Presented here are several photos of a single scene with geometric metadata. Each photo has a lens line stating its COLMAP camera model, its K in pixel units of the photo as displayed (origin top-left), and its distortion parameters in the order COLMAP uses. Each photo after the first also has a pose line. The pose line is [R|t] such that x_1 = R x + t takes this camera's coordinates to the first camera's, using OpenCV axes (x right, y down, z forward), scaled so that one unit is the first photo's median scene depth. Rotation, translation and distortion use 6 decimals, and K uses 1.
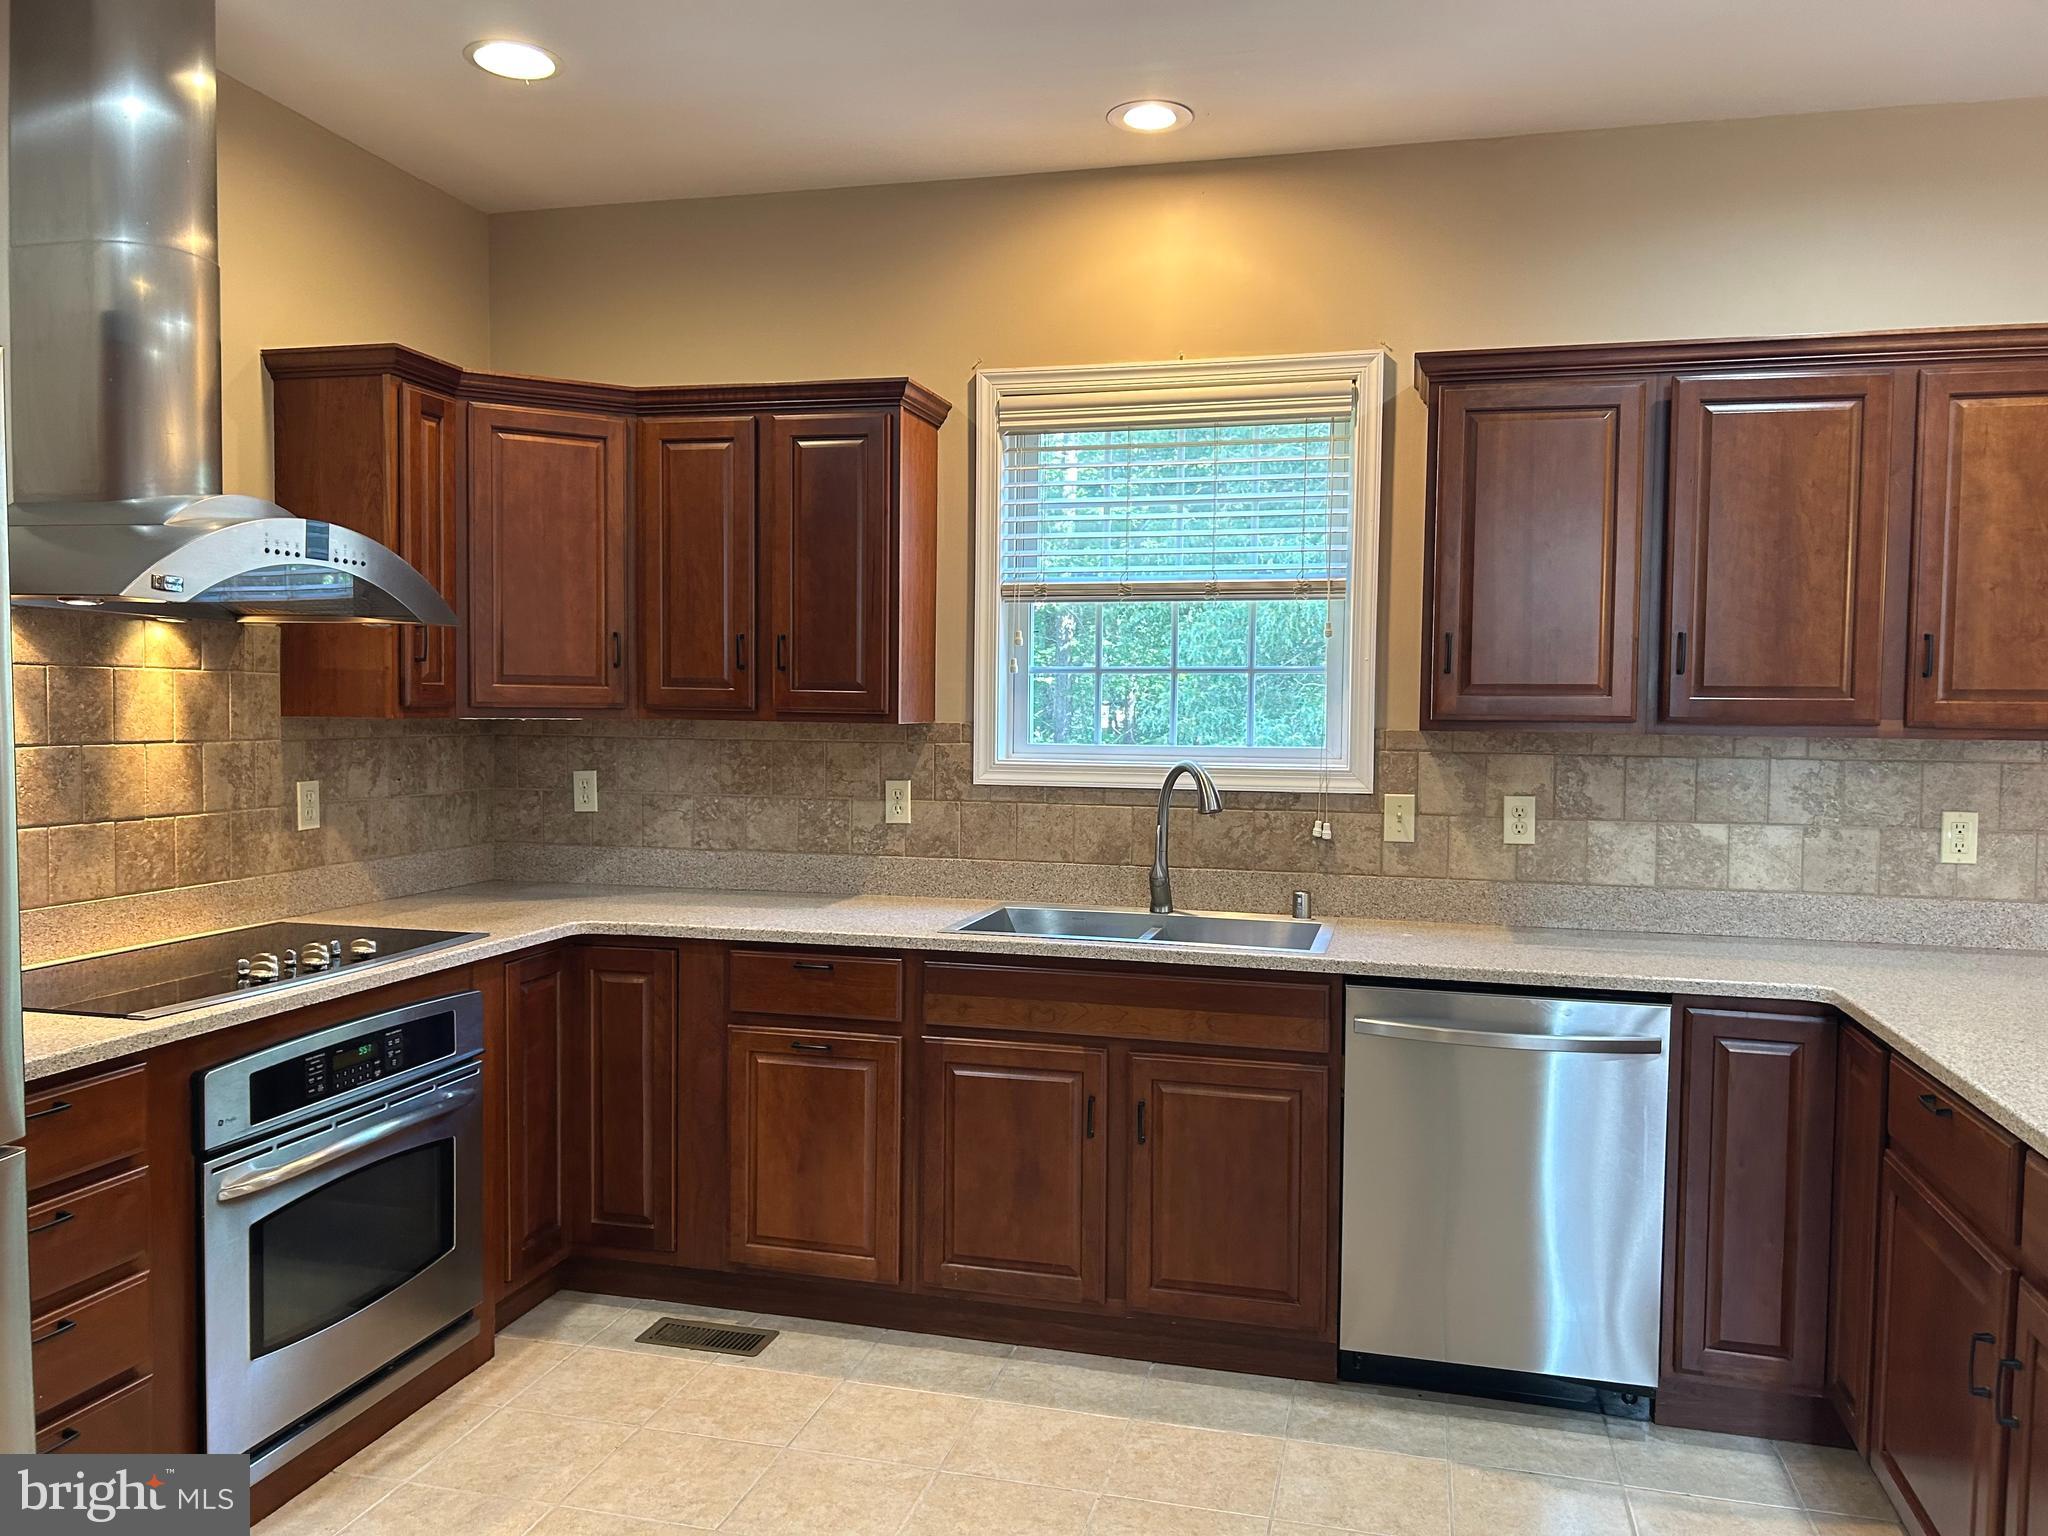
lens RADIAL K [[1549.4, 0, 1024.0], [0, 1549.4, 768.0], [0, 0, 1]] dist [0.041041, -0.000924]
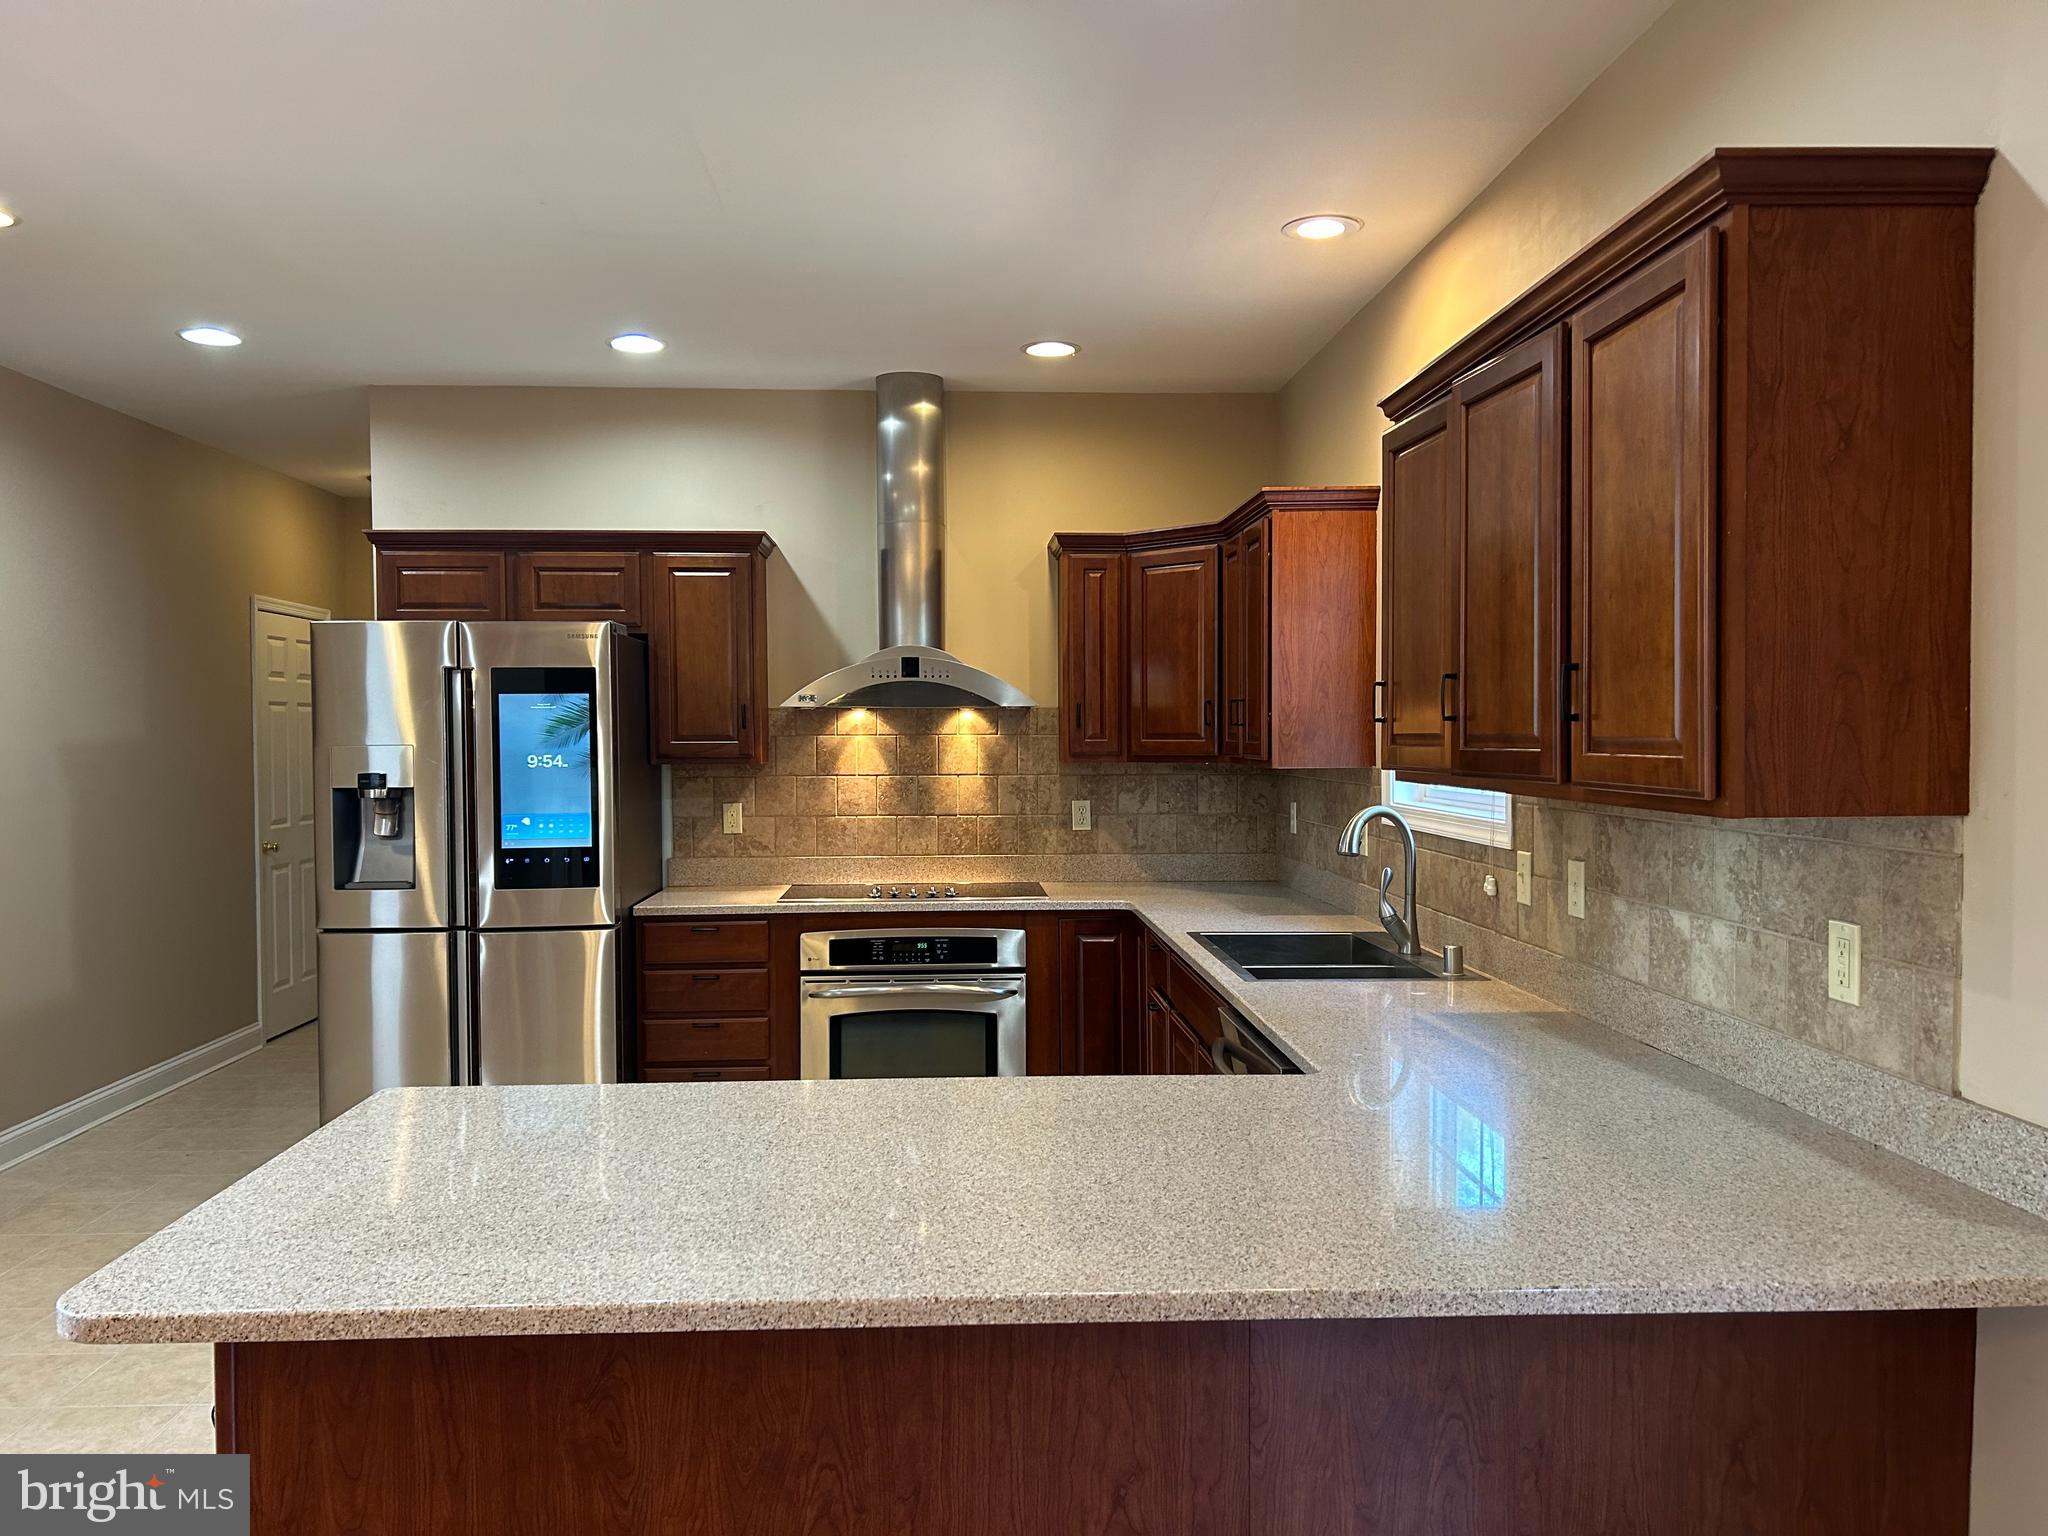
lens RADIAL K [[1549.4, 0, 1024.0], [0, 1549.4, 768.0], [0, 0, 1]] dist [0.041041, -0.000924]
pose [[0.296836, 0.009906, -0.954877, 1.076648], [-0.031968, 0.999489, 0.000431, -0.024376], [0.954393, 0.030398, 0.297001, 0.466675]]
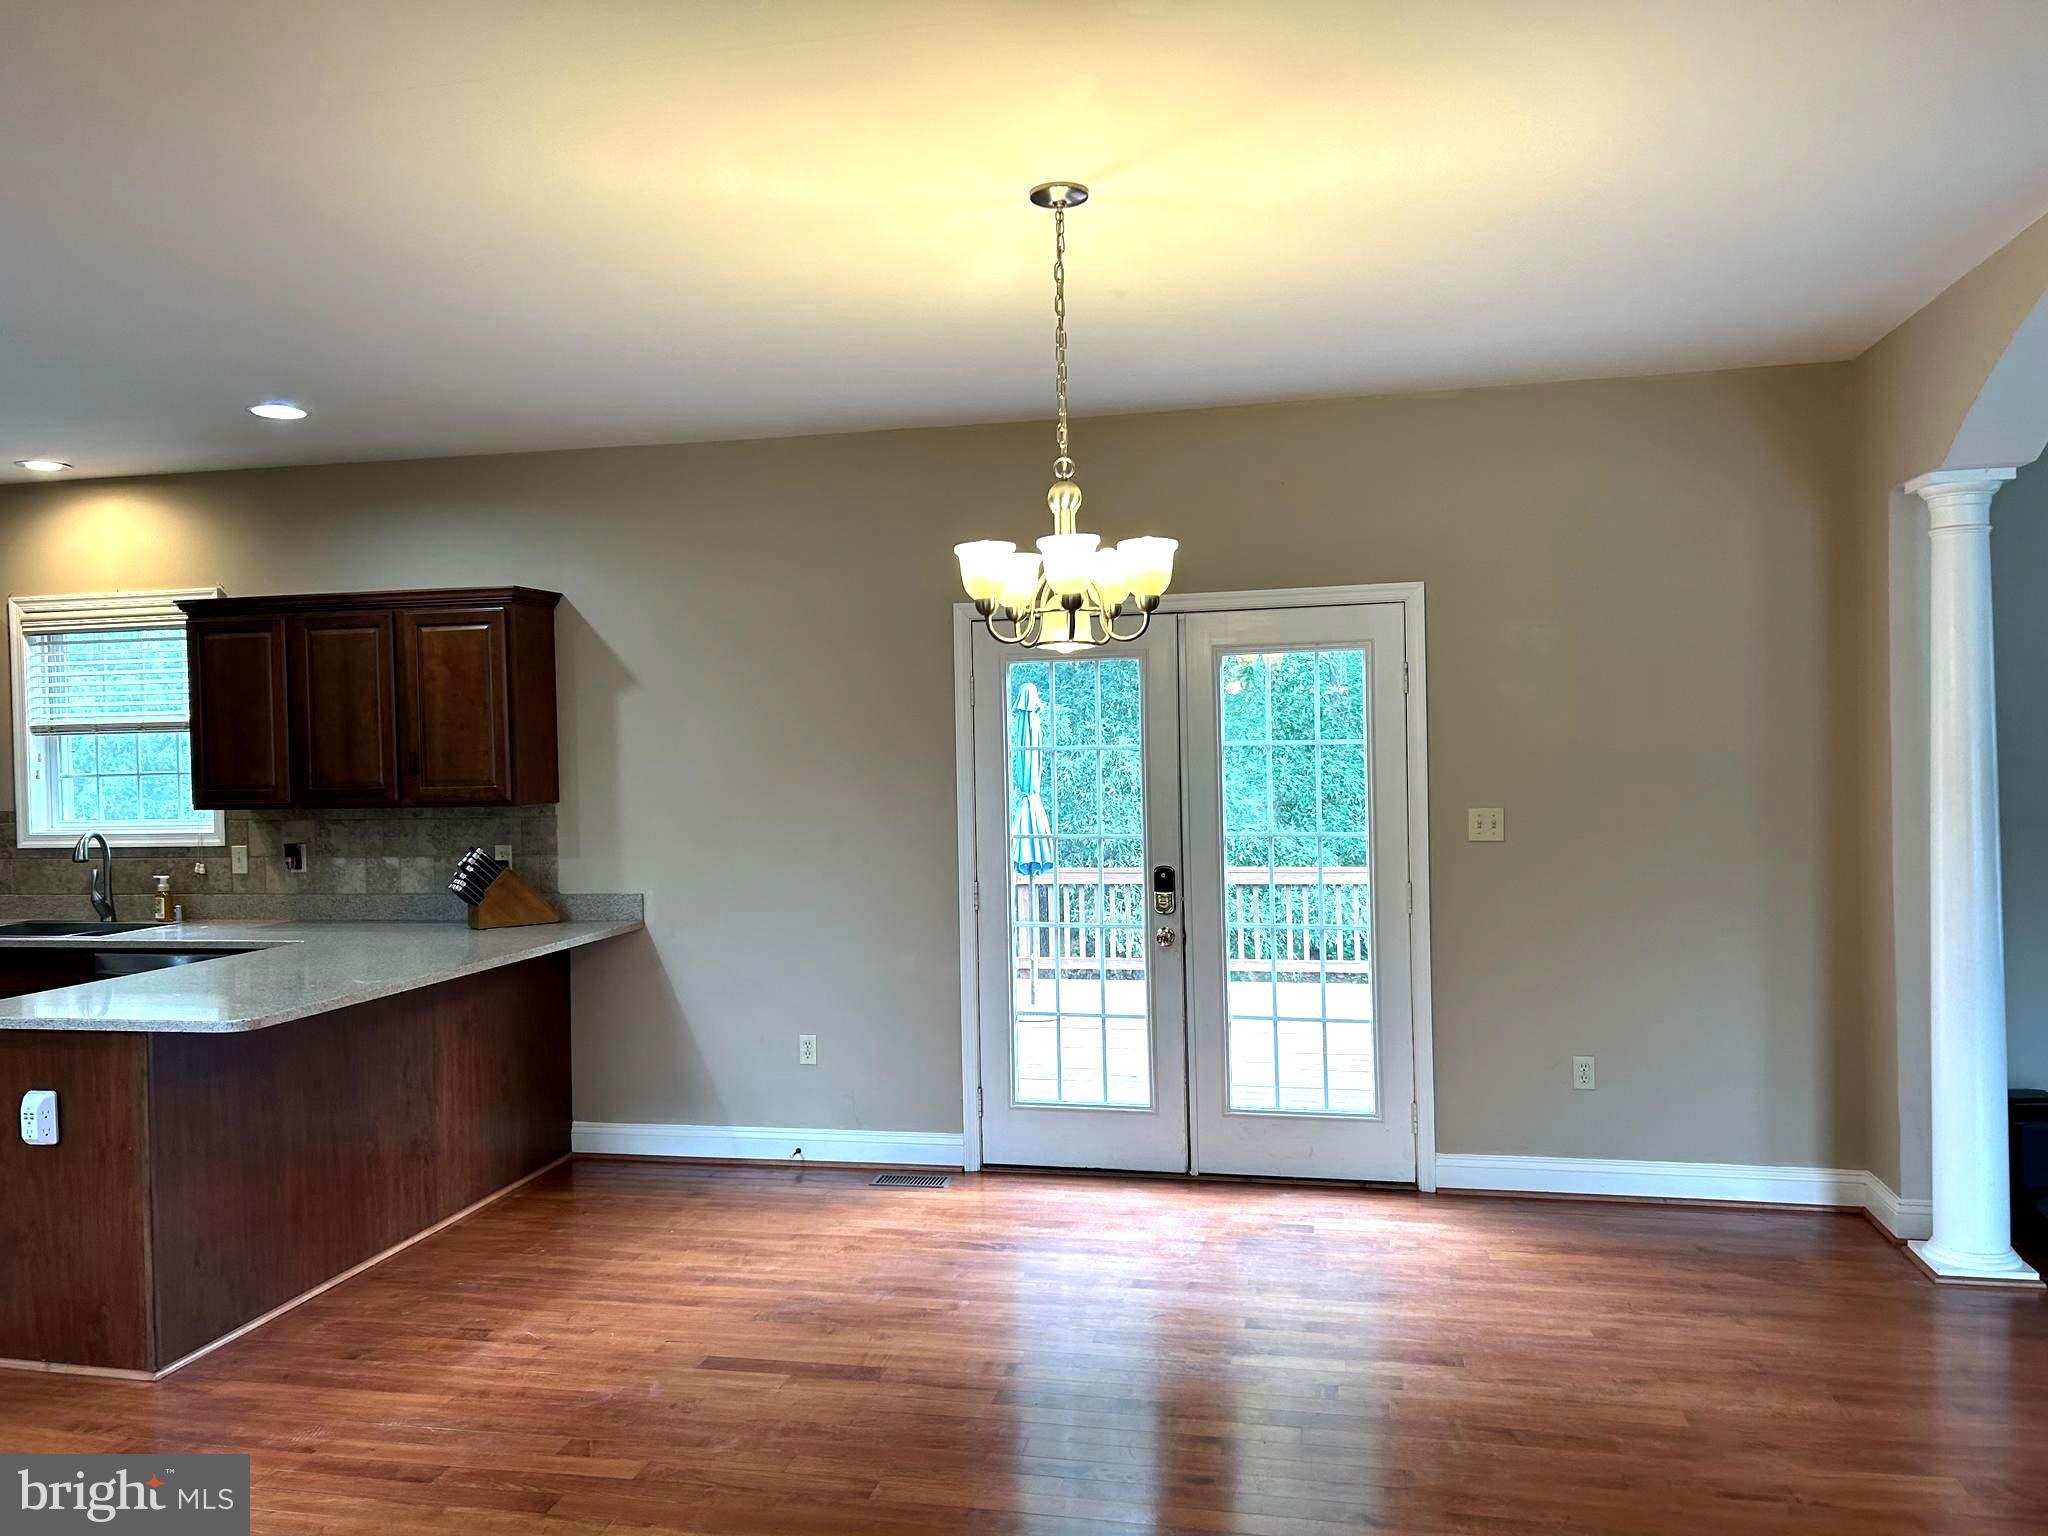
lens RADIAL K [[1549.4, 0, 1024.0], [0, 1549.4, 768.0], [0, 0, 1]] dist [0.041041, -0.000924]
pose [[0.998978, -0.033192, 0.030685, 1.104295], [0.034064, 0.999017, -0.028351, 0.010227], [-0.029714, 0.029367, 0.999127, -0.780199]]
